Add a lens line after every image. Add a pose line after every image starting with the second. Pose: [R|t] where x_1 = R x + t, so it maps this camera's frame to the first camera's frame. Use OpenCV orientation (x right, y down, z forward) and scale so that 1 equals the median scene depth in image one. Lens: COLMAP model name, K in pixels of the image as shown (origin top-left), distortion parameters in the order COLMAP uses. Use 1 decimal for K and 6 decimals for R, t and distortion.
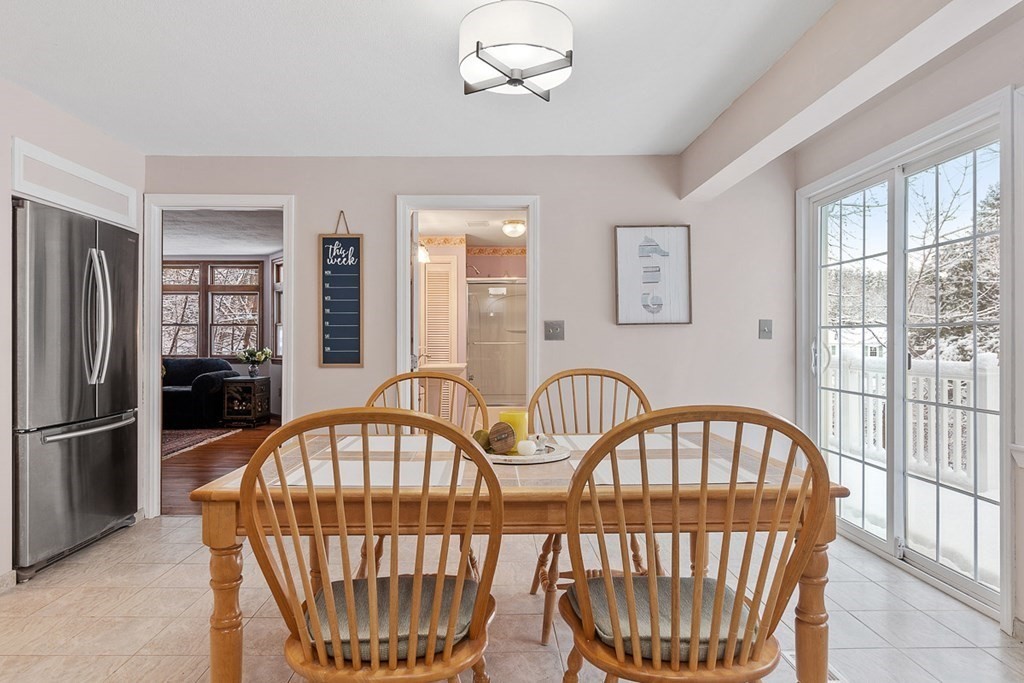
lens RADIAL K [[615.4, 0, 510.6], [0, 615.4, 334.7], [0, 0, 1]] dist [-0.002899, -0.000124]
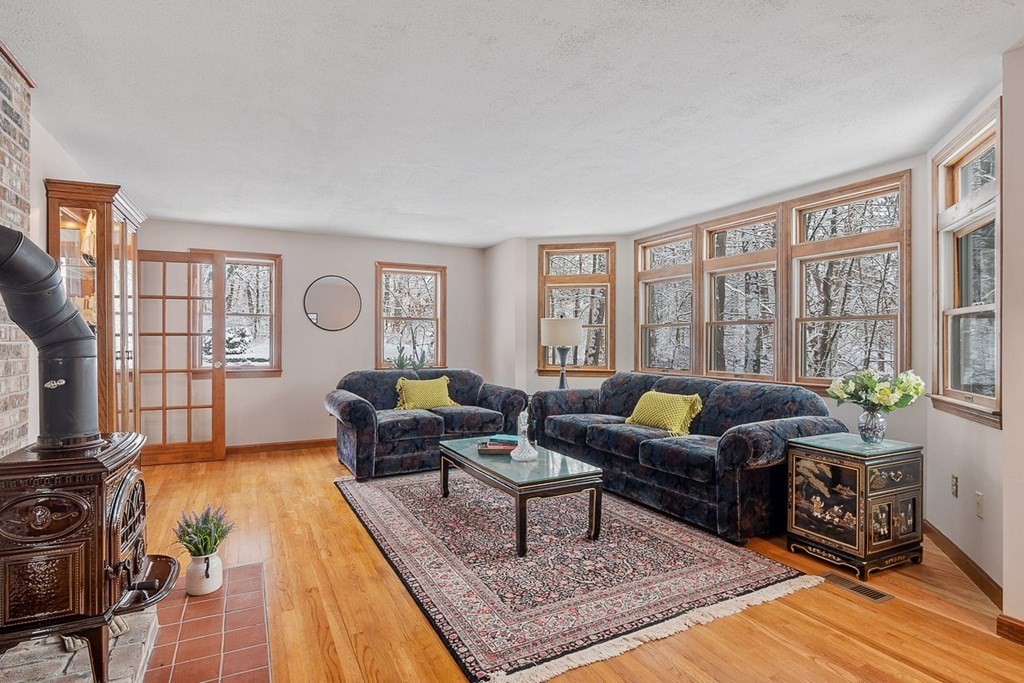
lens RADIAL K [[516.8, 0, 508.5], [0, 516.8, 337.9], [0, 0, 1]] dist [-0.001283, -0.000148]
pose [[0.433788, -0.003430, -0.901009, -0.221986], [-0.001982, 0.999987, -0.004761, 0.002164], [0.901013, 0.003851, 0.433775, 0.659687]]
